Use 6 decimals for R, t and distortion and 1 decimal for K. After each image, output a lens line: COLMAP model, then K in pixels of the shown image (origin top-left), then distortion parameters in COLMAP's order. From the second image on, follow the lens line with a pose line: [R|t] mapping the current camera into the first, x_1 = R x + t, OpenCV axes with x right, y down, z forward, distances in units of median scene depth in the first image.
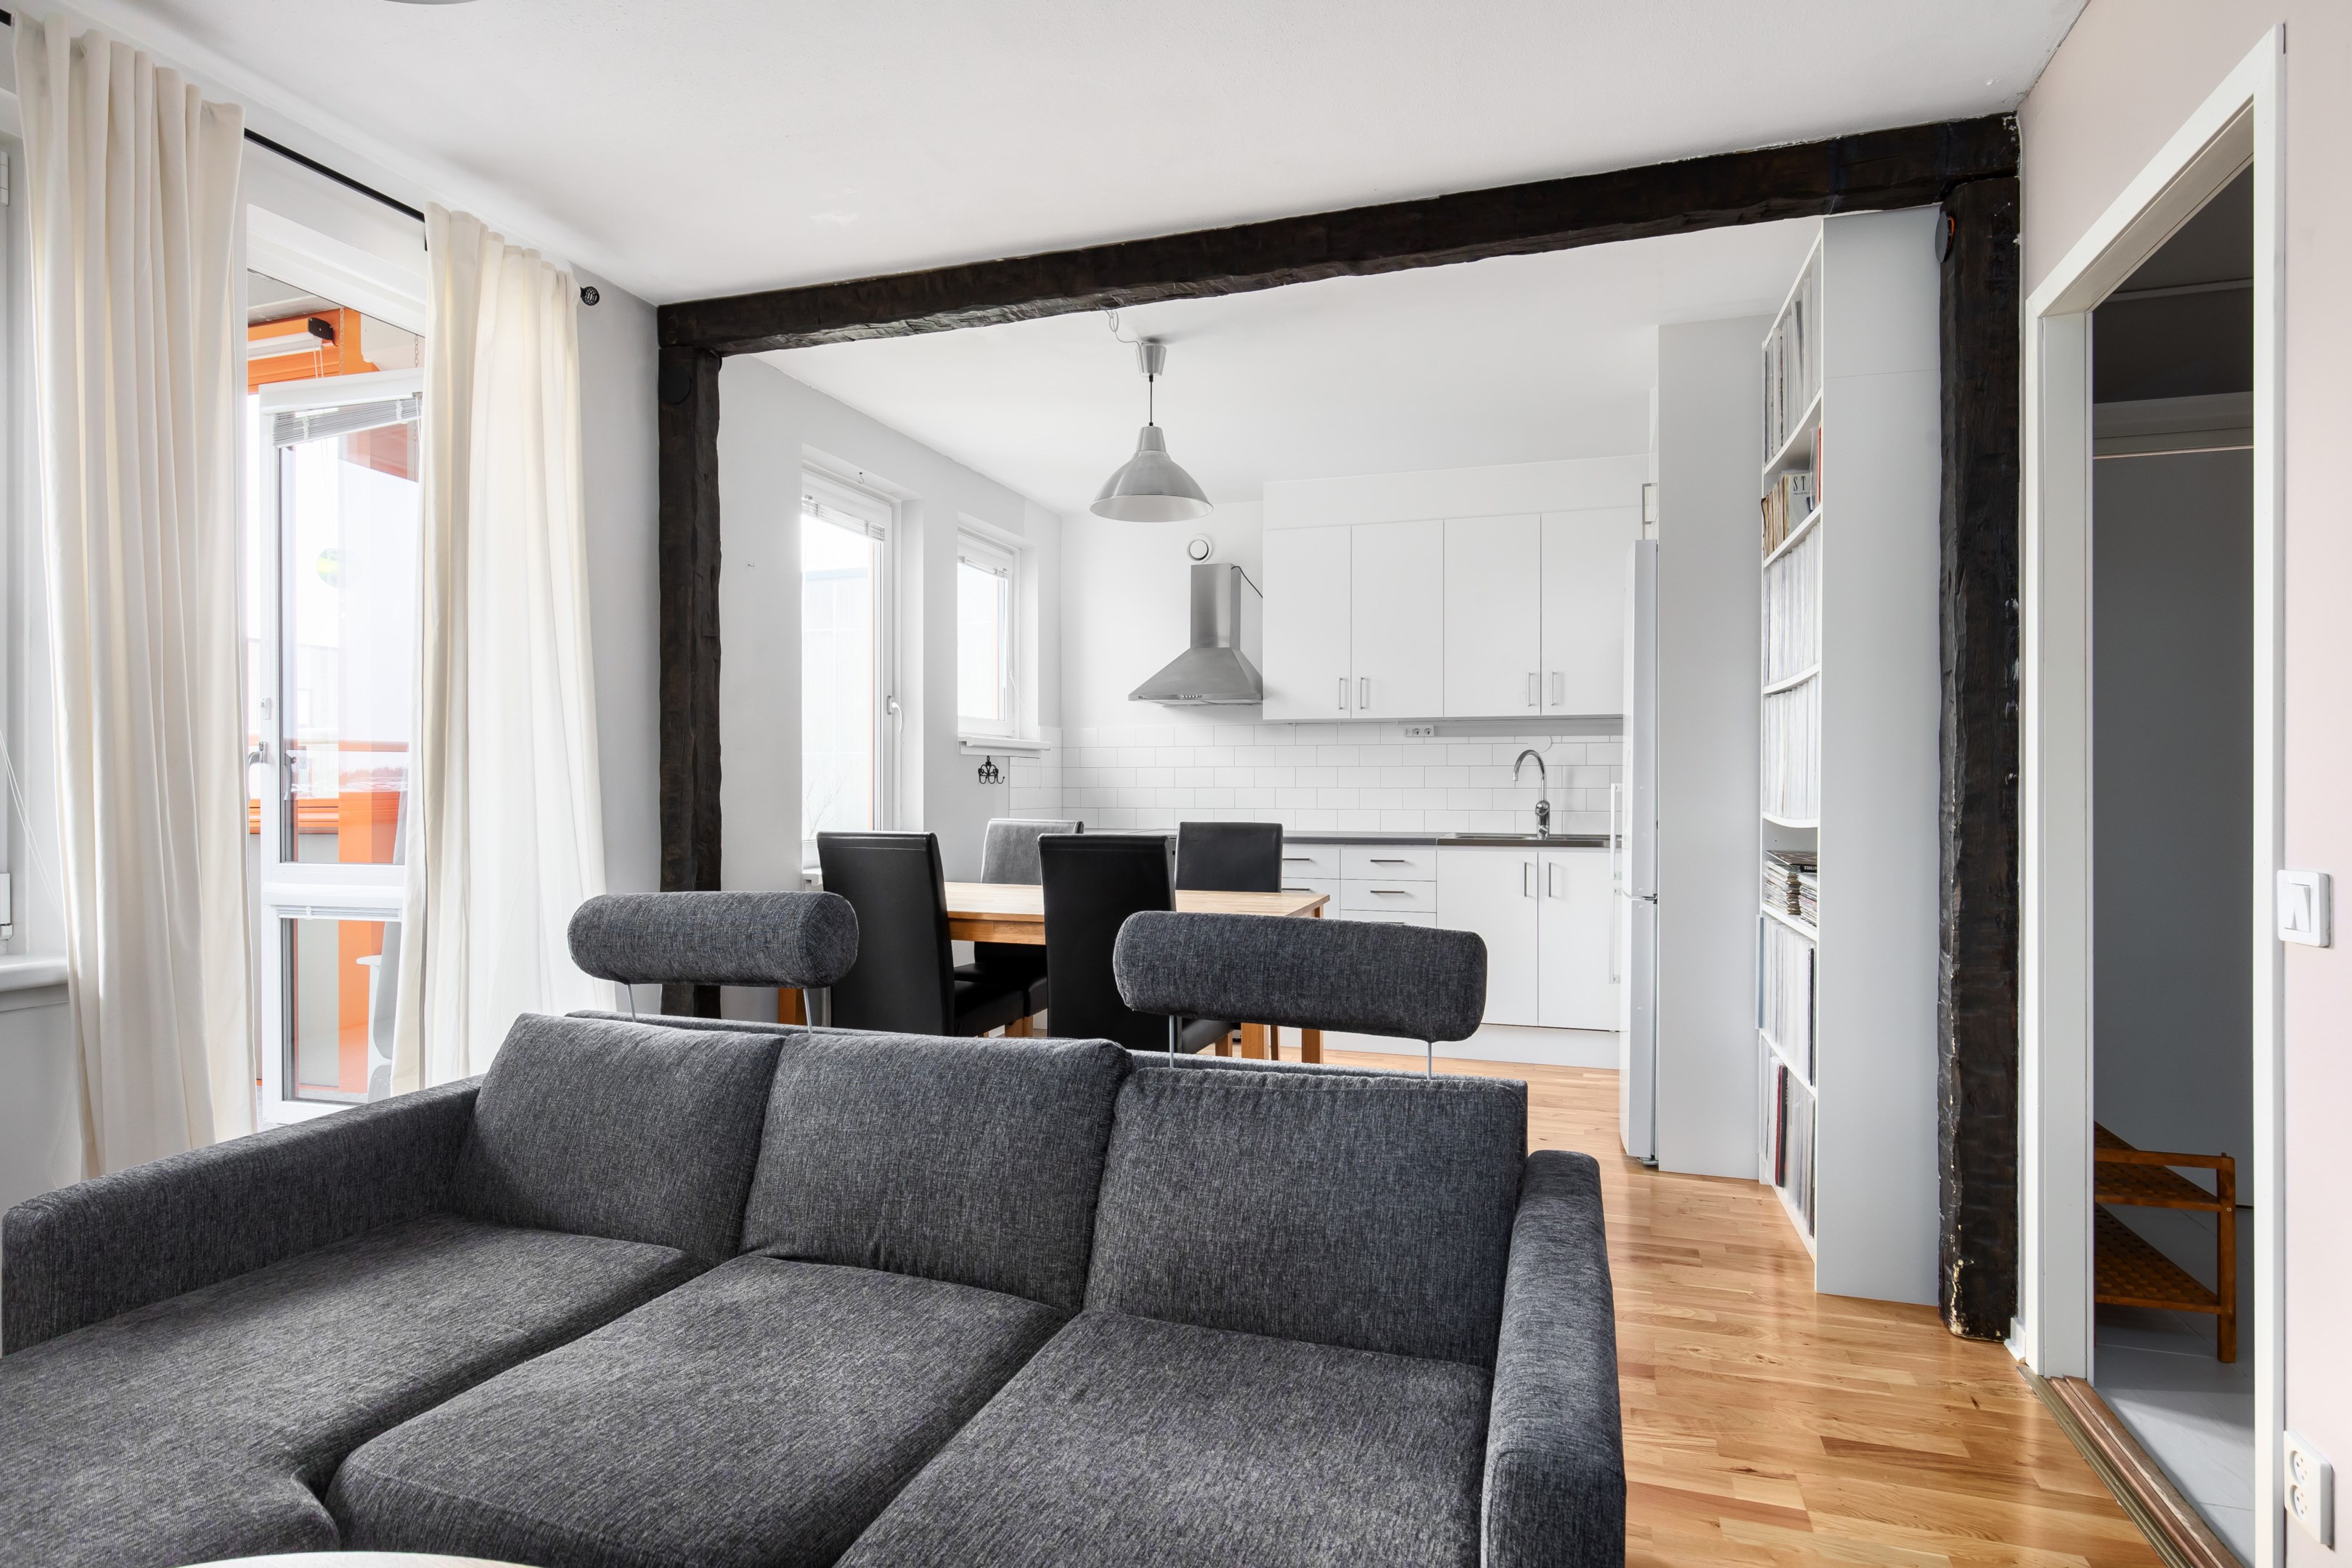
lens RADIAL K [[1246.1, 0, 1164.6], [0, 1246.1, 786.0], [0, 0, 1]] dist [-0.001524, 0.000275]
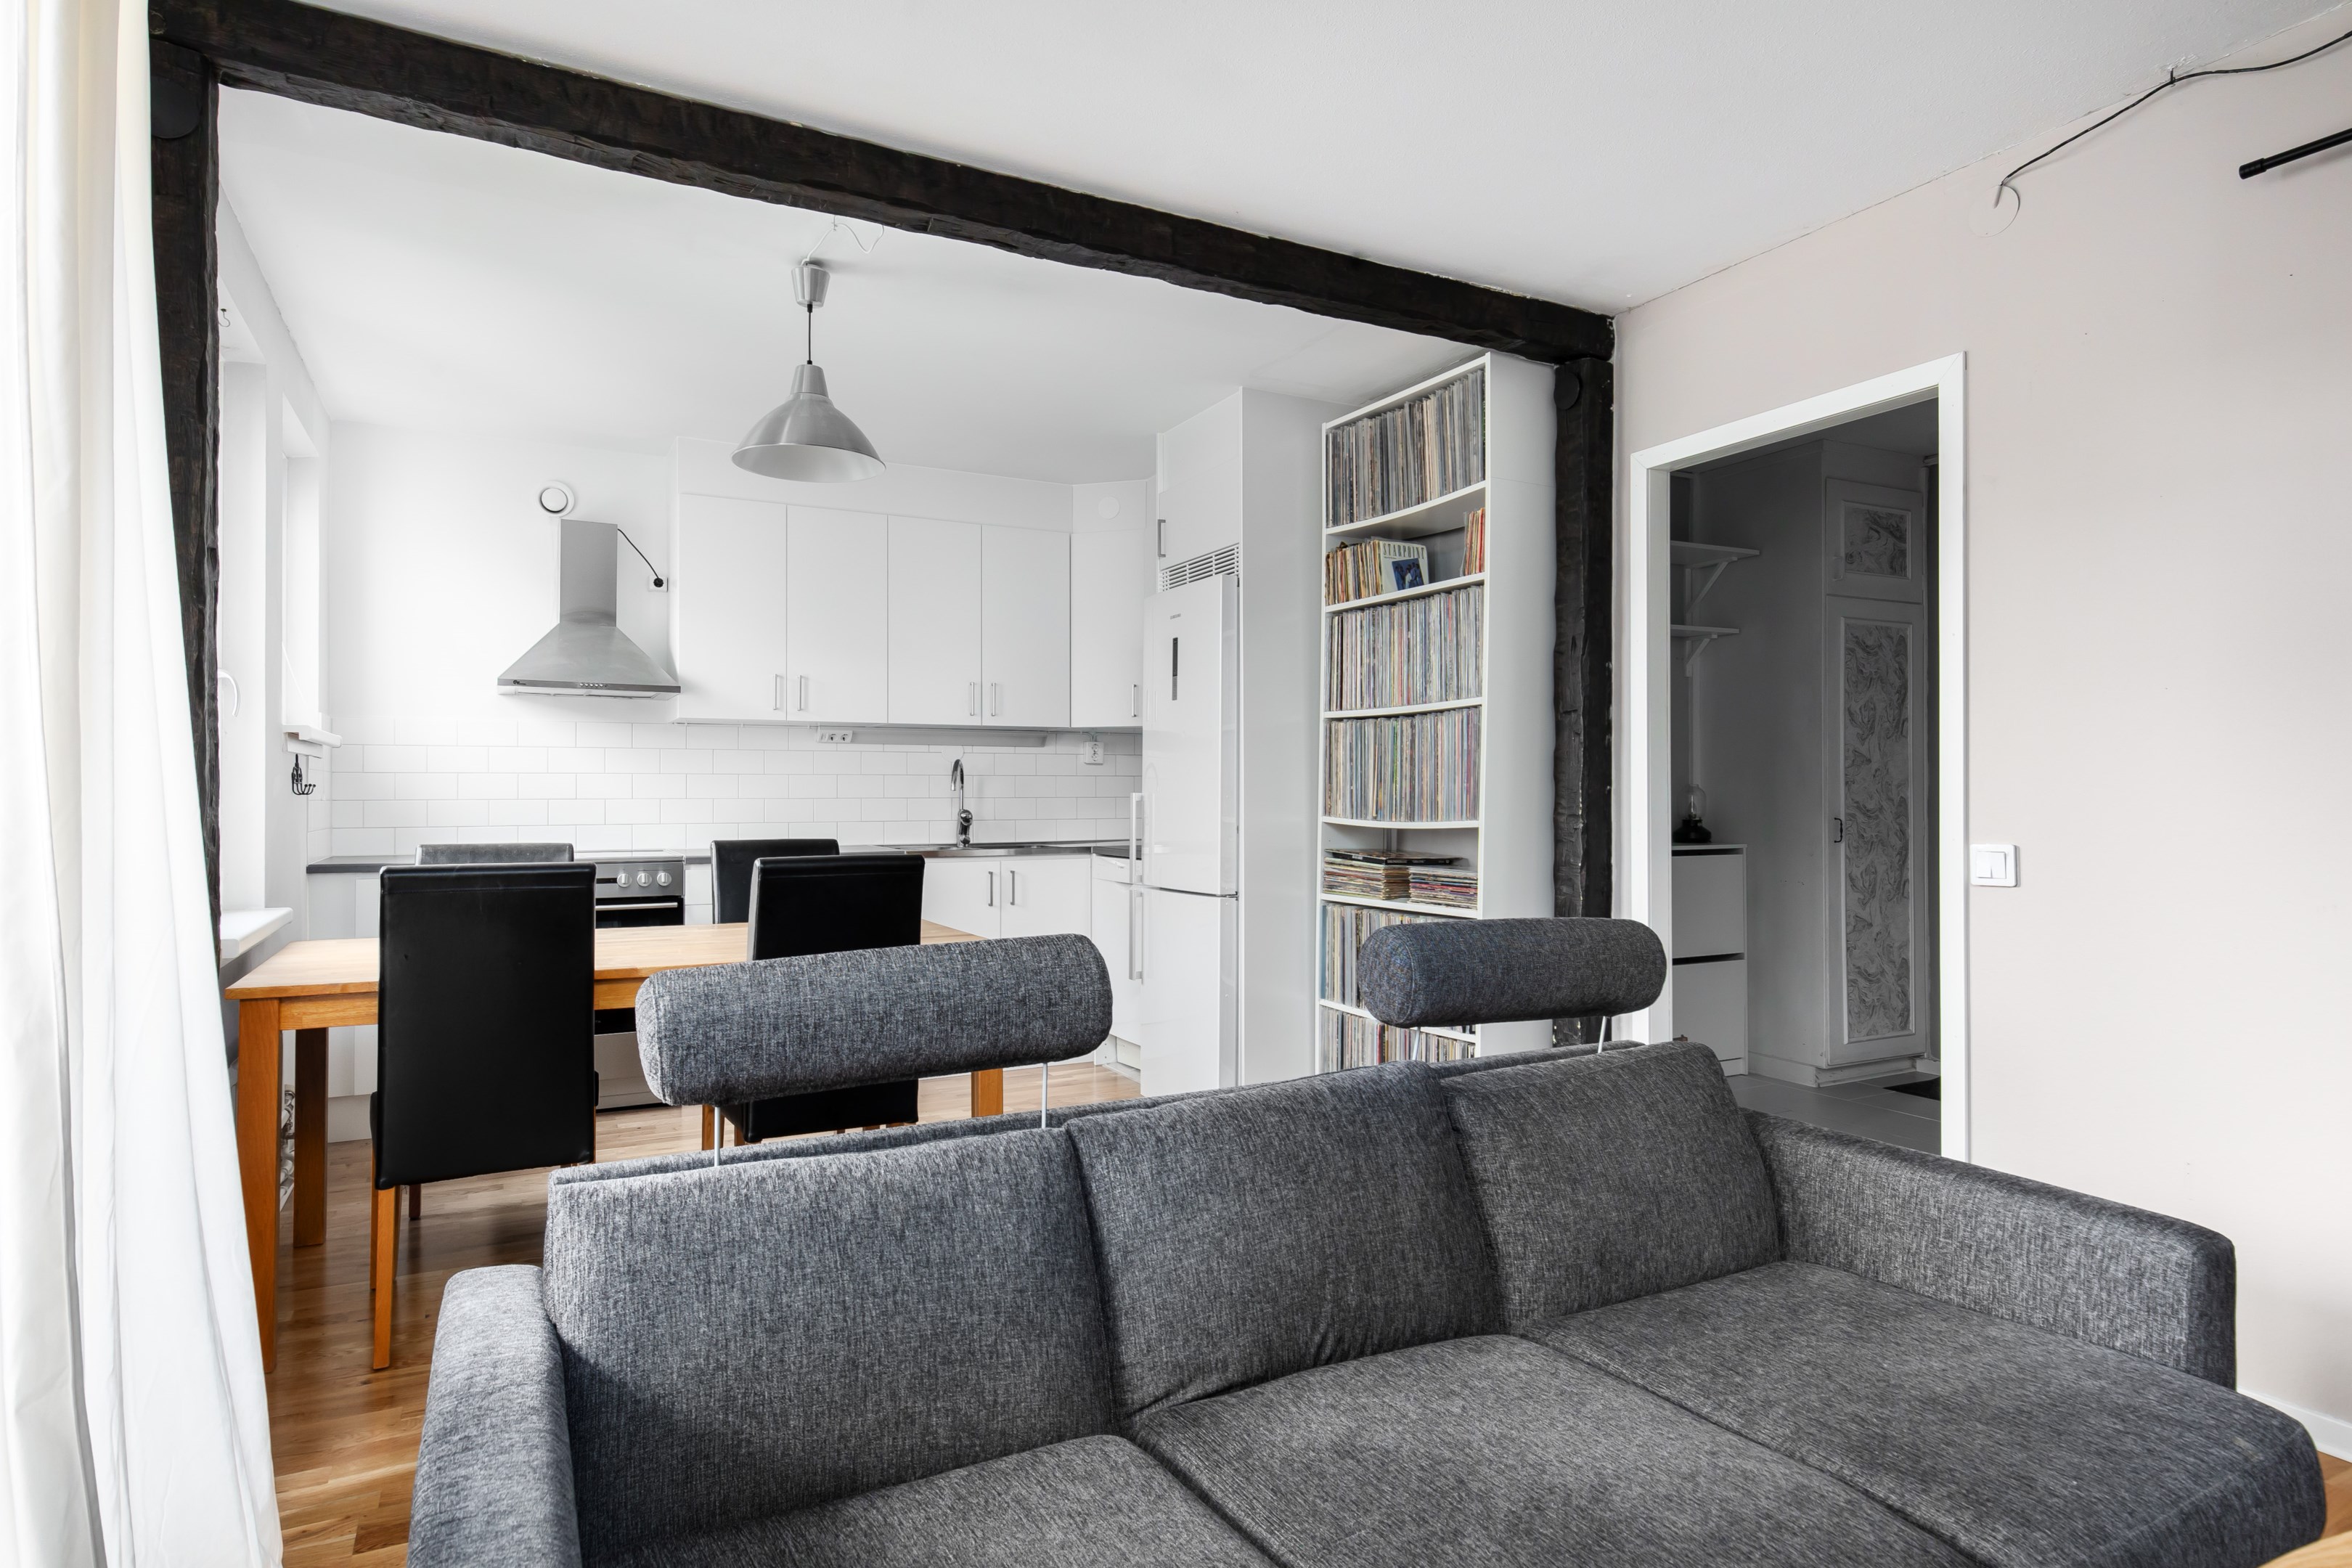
lens RADIAL K [[1291.1, 0, 1188.1], [0, 1291.1, 783.3], [0, 0, 1]] dist [0.003135, 0.001222]
pose [[0.690405, 0.005346, 0.723404, -0.337126], [0.001541, 0.999960, -0.008861, -0.000763], [-0.723422, 0.007232, 0.690368, 0.163361]]
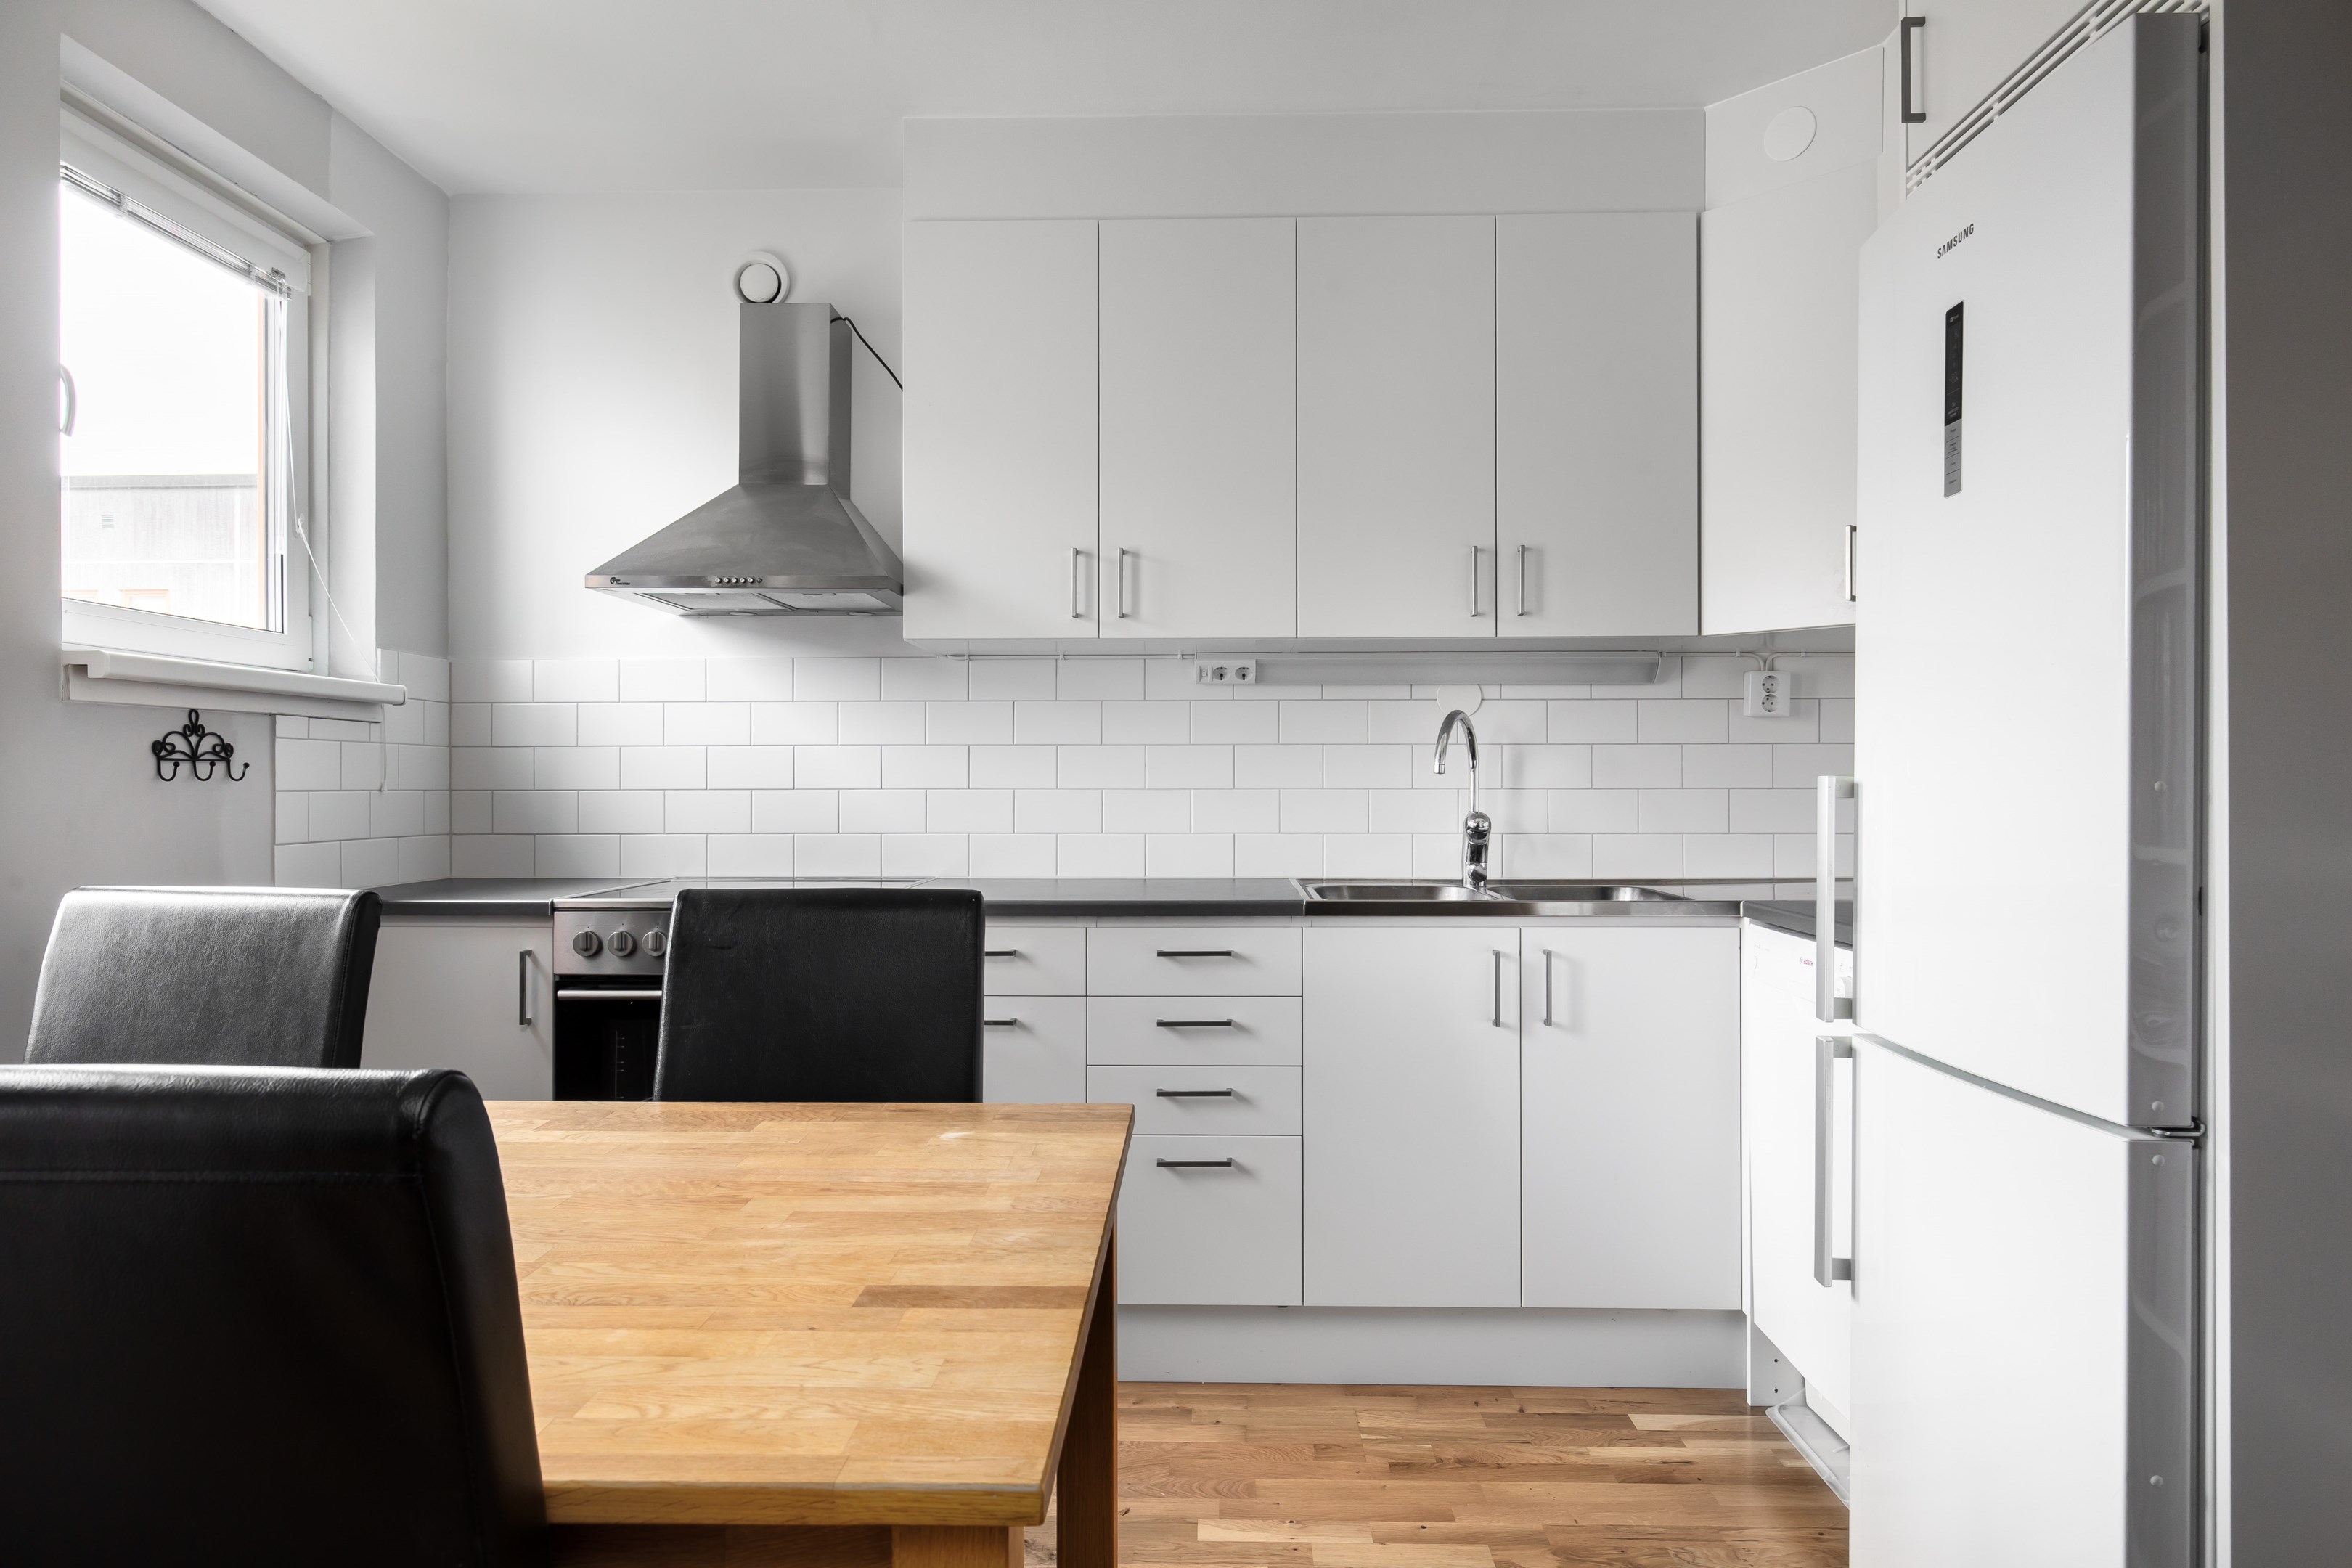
lens RADIAL K [[1433.6, 0, 1172.8], [0, 1433.6, 790.8], [0, 0, 1]] dist [-0.001190, -0.000625]
pose [[0.959008, -0.002811, 0.283365, 0.026955], [0.001895, 0.999992, 0.003505, 0.000376], [-0.283373, -0.002824, 0.959006, 0.511308]]
